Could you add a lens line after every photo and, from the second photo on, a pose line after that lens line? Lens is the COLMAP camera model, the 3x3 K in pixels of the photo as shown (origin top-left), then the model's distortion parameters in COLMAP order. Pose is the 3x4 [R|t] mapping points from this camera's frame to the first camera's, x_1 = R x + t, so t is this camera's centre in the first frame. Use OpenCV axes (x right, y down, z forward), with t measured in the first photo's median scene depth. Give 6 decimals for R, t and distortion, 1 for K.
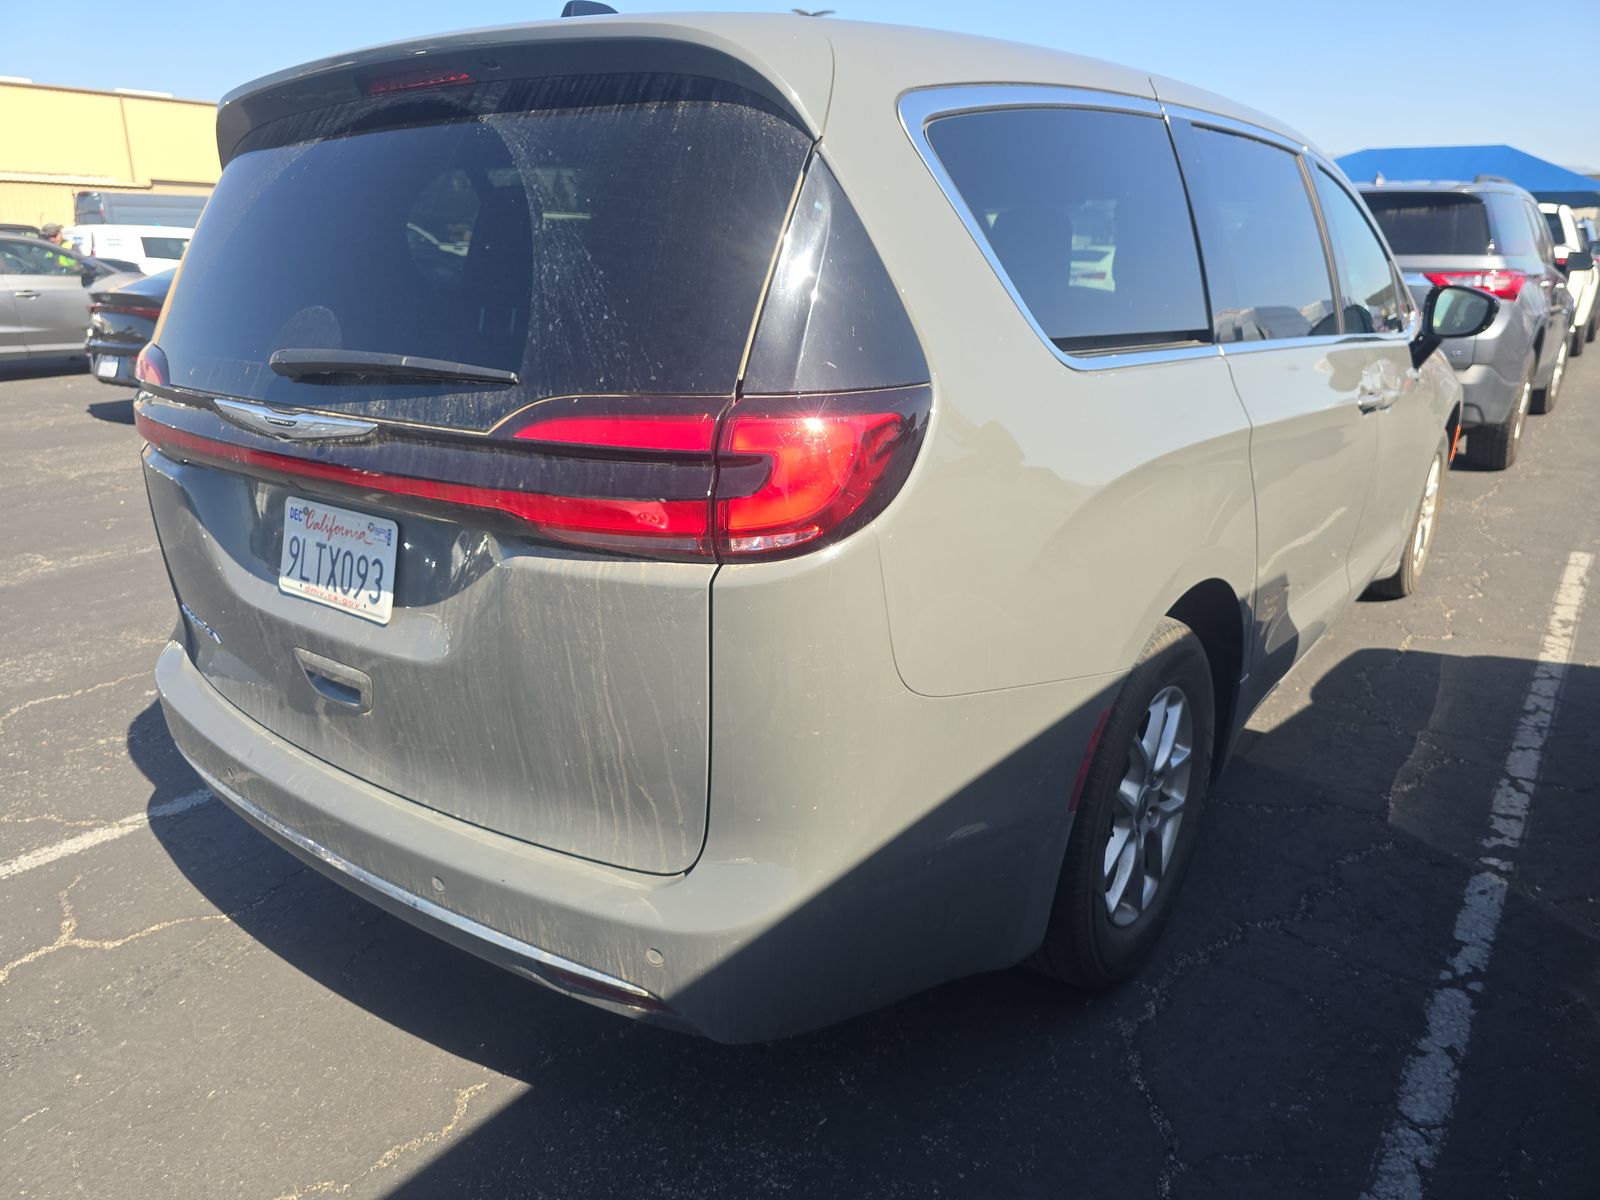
lens RADIAL K [[1073.7, 0, 800.0], [0, 1073.7, 600.0], [0, 0, 1]] dist [0.082807, -0.075625]
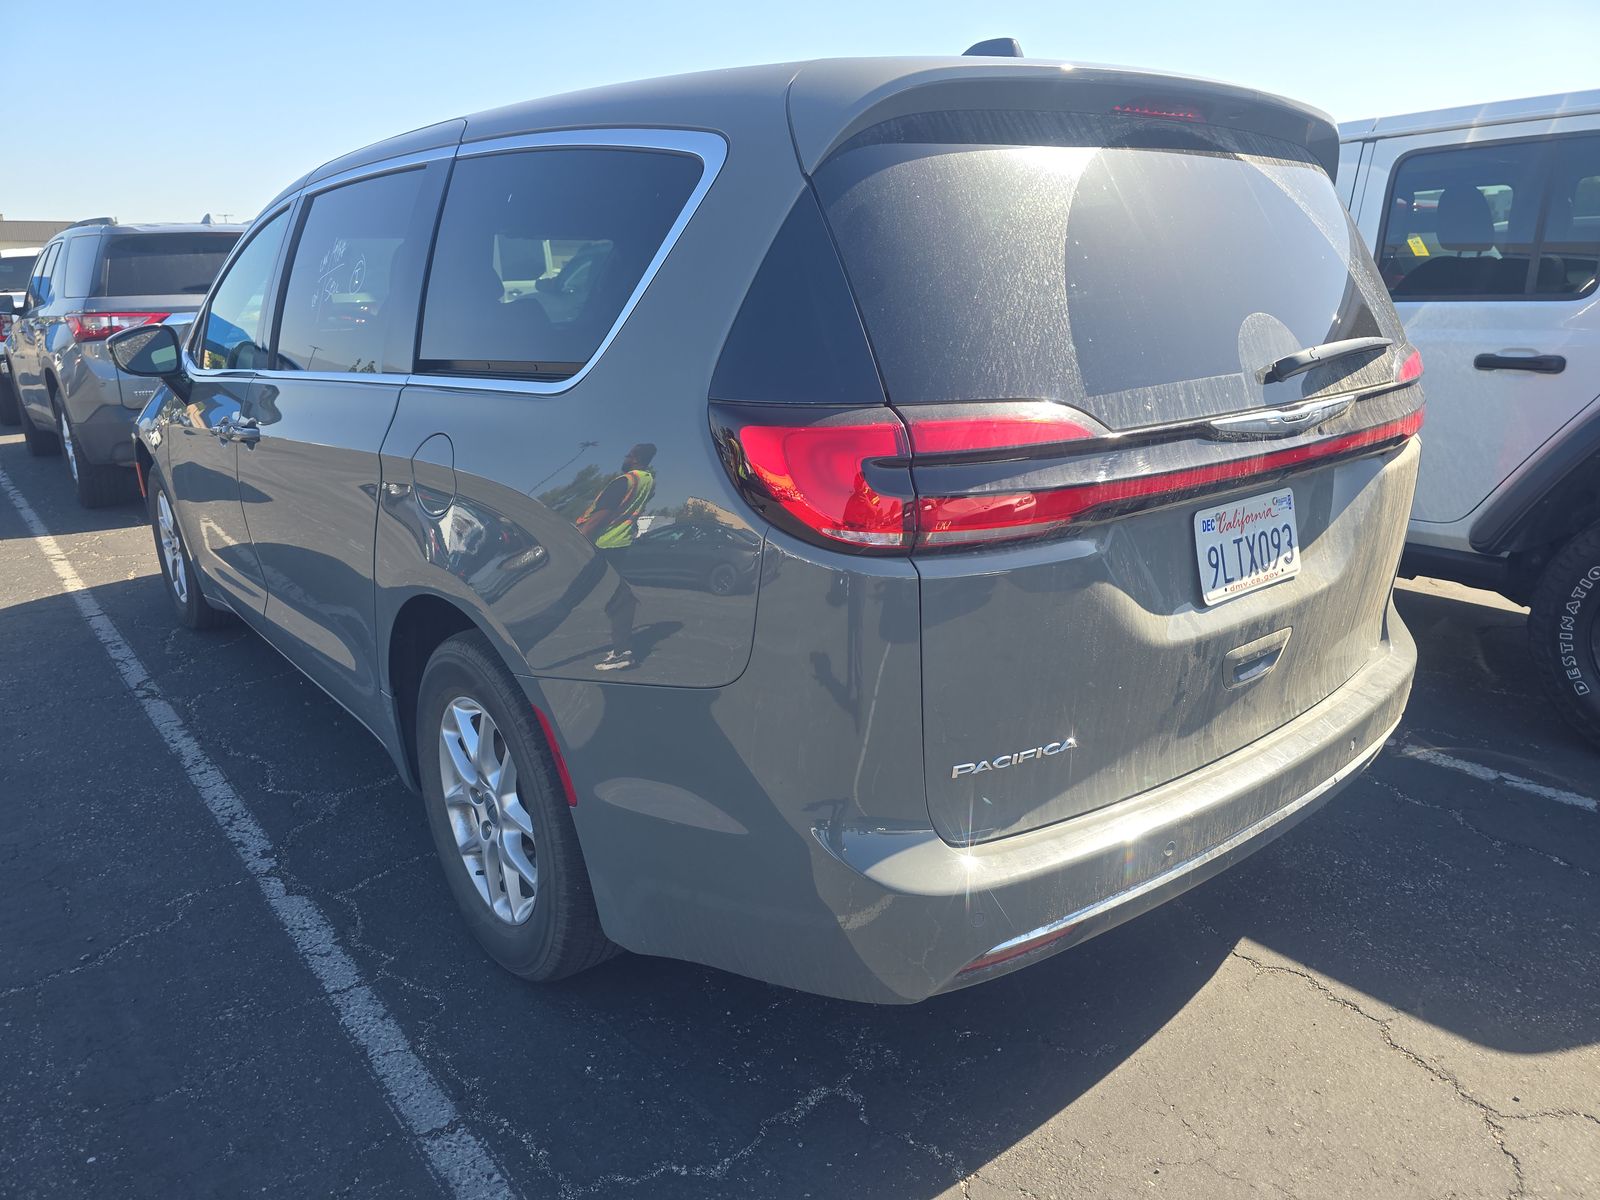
lens RADIAL K [[1073.7, 0, 800.0], [0, 1073.7, 600.0], [0, 0, 1]] dist [0.082807, -0.075625]
pose [[0.239461, -0.283286, 0.928659, -1.619659], [0.312858, 0.927982, 0.202407, -0.361452], [-0.919118, 0.242070, 0.310844, 1.135366]]
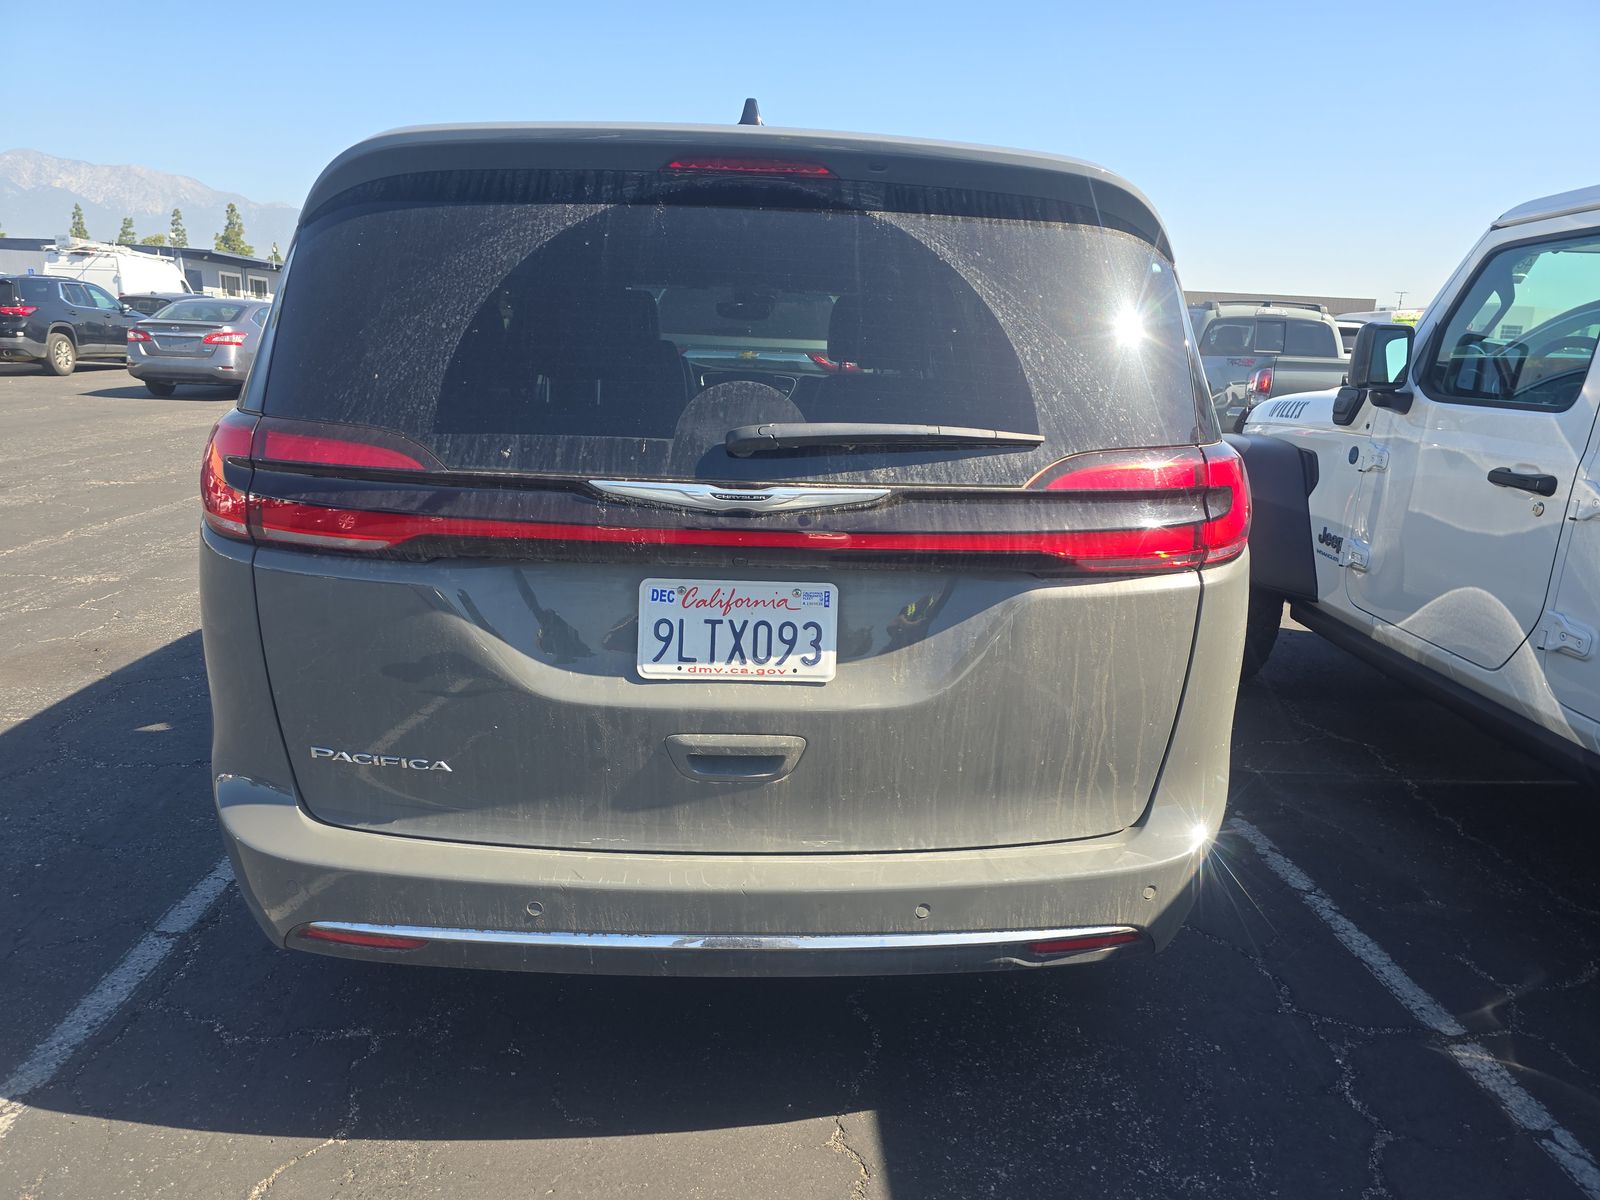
lens RADIAL K [[1082.9, 0, 800.0], [0, 1082.9, 600.0], [0, 0, 1]] dist [0.126563, -0.165667]
pose [[0.767475, -0.126684, 0.628437, -1.045702], [0.156858, 0.987593, 0.007524, -0.067976], [-0.621593, 0.092801, 0.777824, 0.199943]]
